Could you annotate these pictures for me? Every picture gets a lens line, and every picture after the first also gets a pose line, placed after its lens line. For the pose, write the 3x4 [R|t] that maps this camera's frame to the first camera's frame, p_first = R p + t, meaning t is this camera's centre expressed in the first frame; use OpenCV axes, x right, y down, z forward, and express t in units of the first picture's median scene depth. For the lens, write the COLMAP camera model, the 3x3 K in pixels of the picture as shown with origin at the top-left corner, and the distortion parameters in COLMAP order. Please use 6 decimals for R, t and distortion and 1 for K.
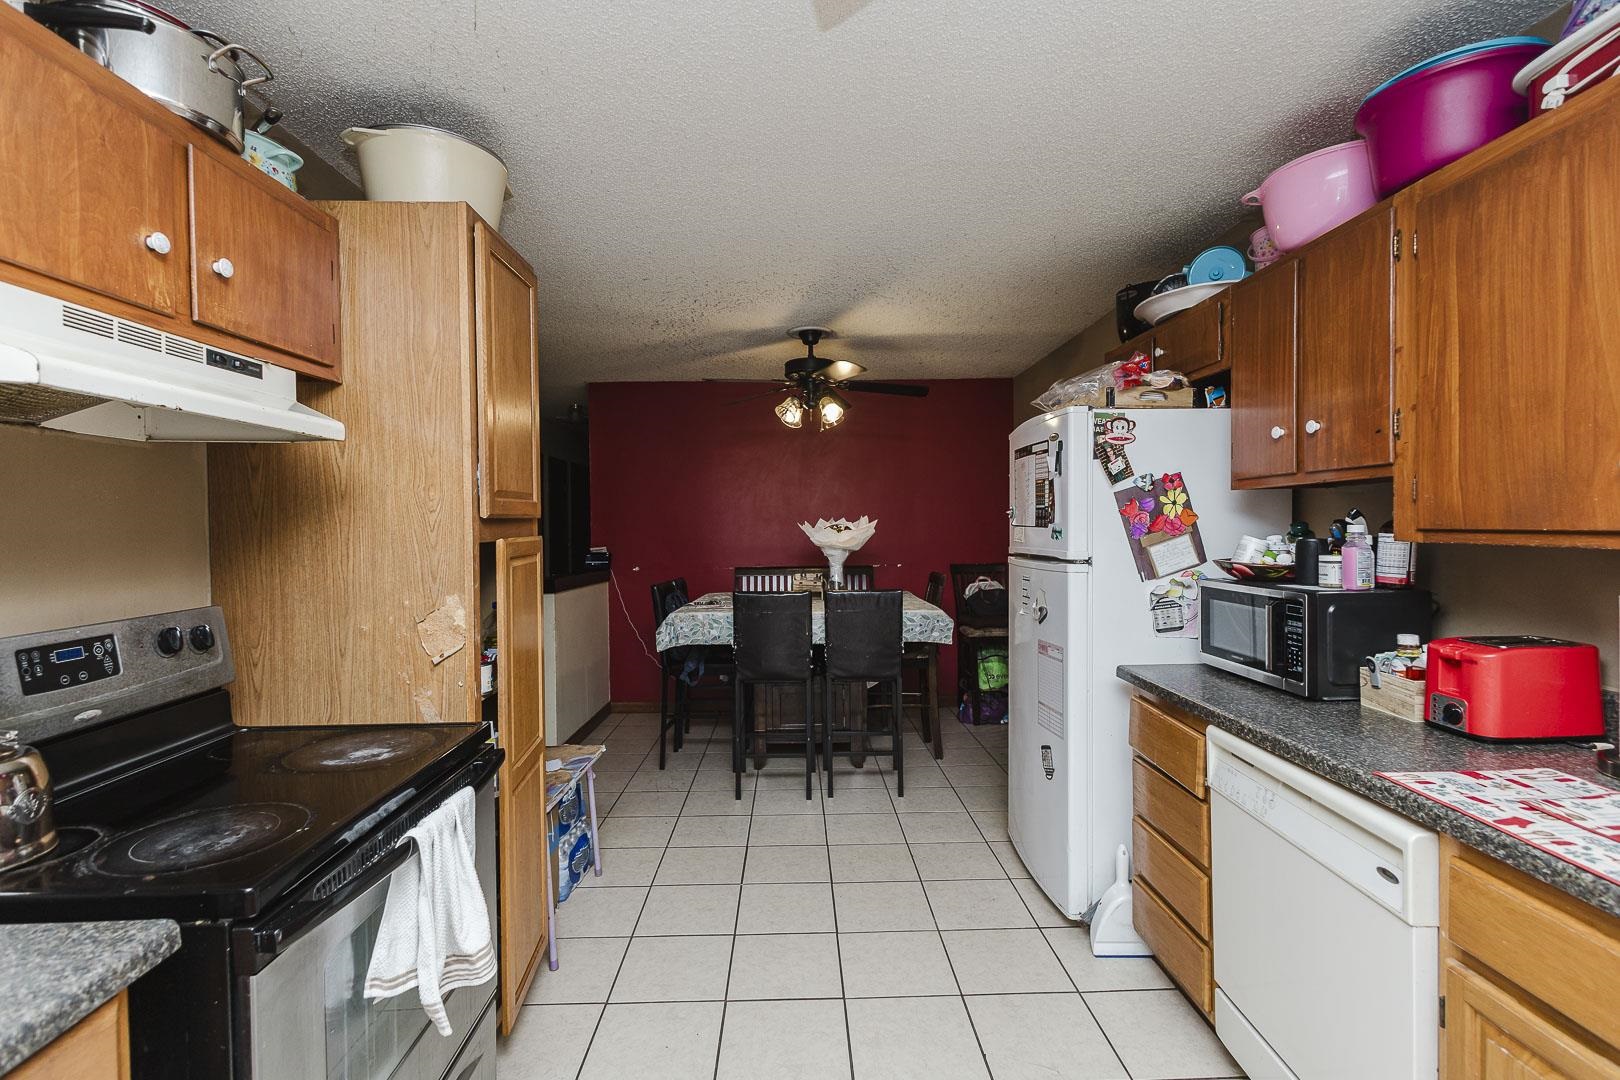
lens RADIAL K [[741.9, 0, 810.0], [0, 741.9, 540.0], [0, 0, 1]] dist [0.006593, -0.001247]
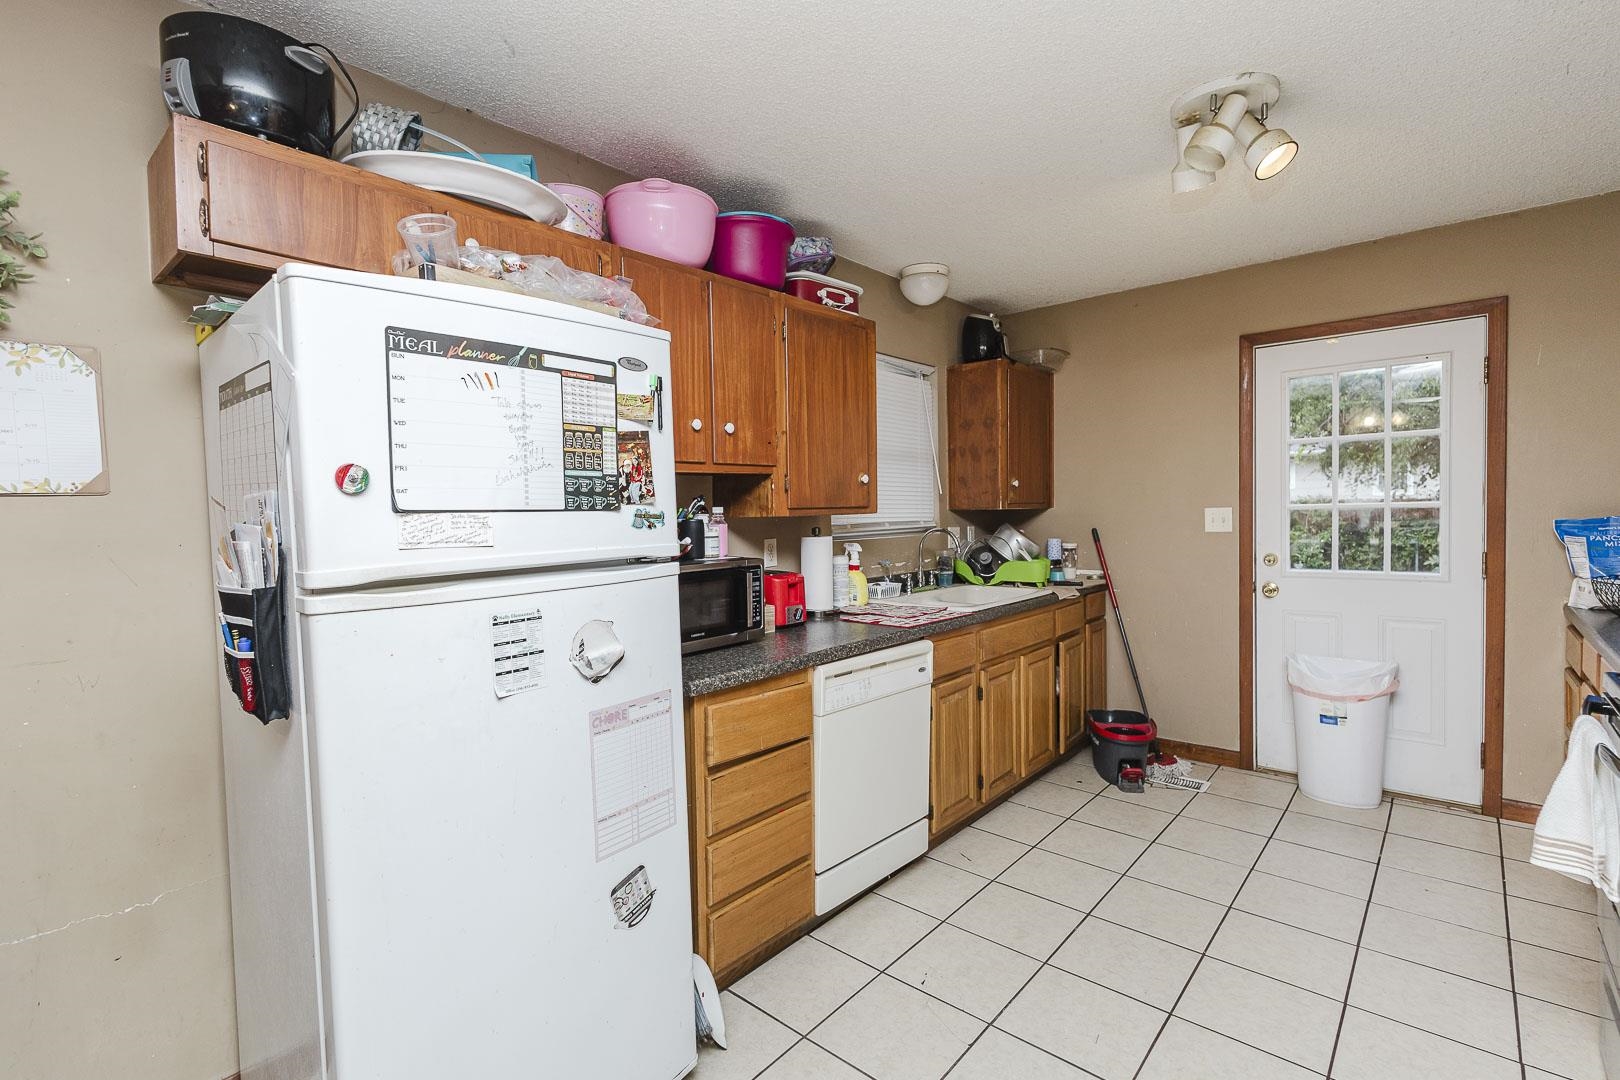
lens RADIAL K [[741.9, 0, 810.0], [0, 741.9, 540.0], [0, 0, 1]] dist [0.006593, -0.001247]
pose [[-0.737353, -0.004660, 0.675491, -0.310955], [0.043244, 0.997599, 0.054087, -0.030170], [-0.674122, 0.069092, -0.735382, 2.137852]]
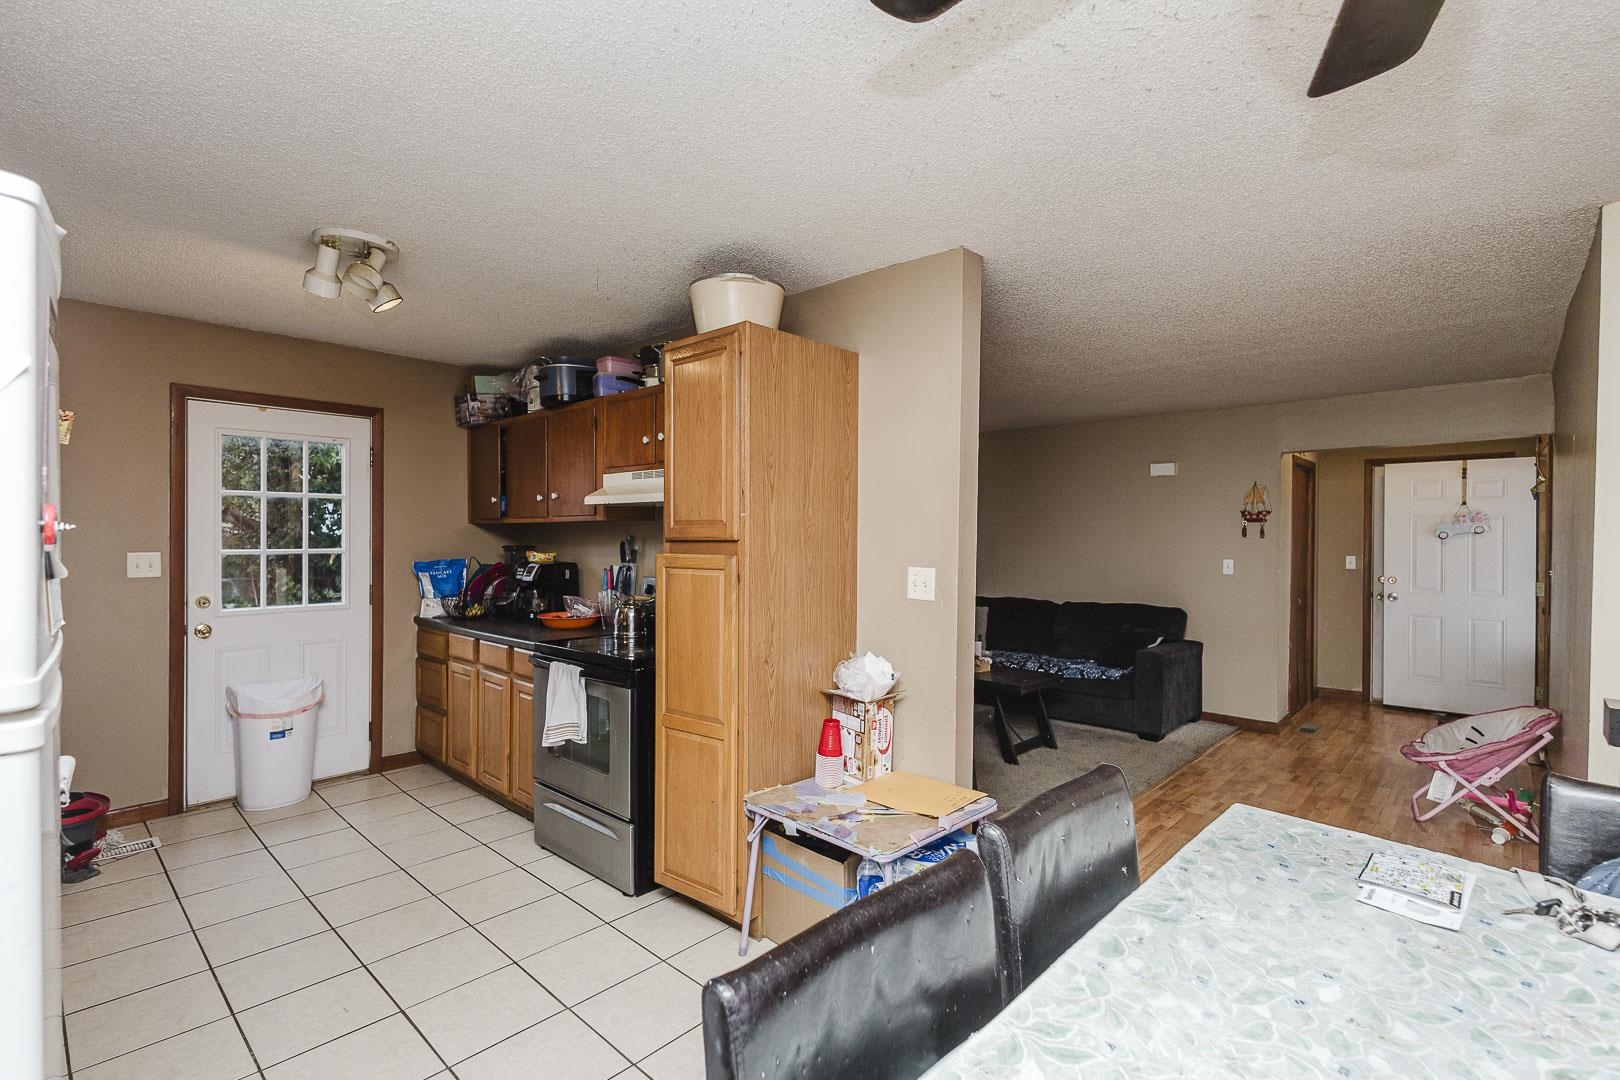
lens RADIAL K [[741.9, 0, 810.0], [0, 741.9, 540.0], [0, 0, 1]] dist [0.006593, -0.001247]
pose [[-0.699470, 0.005570, -0.714641, 0.509051], [-0.019168, 0.999464, 0.026552, -0.085056], [0.714405, 0.032270, -0.698988, 2.567066]]
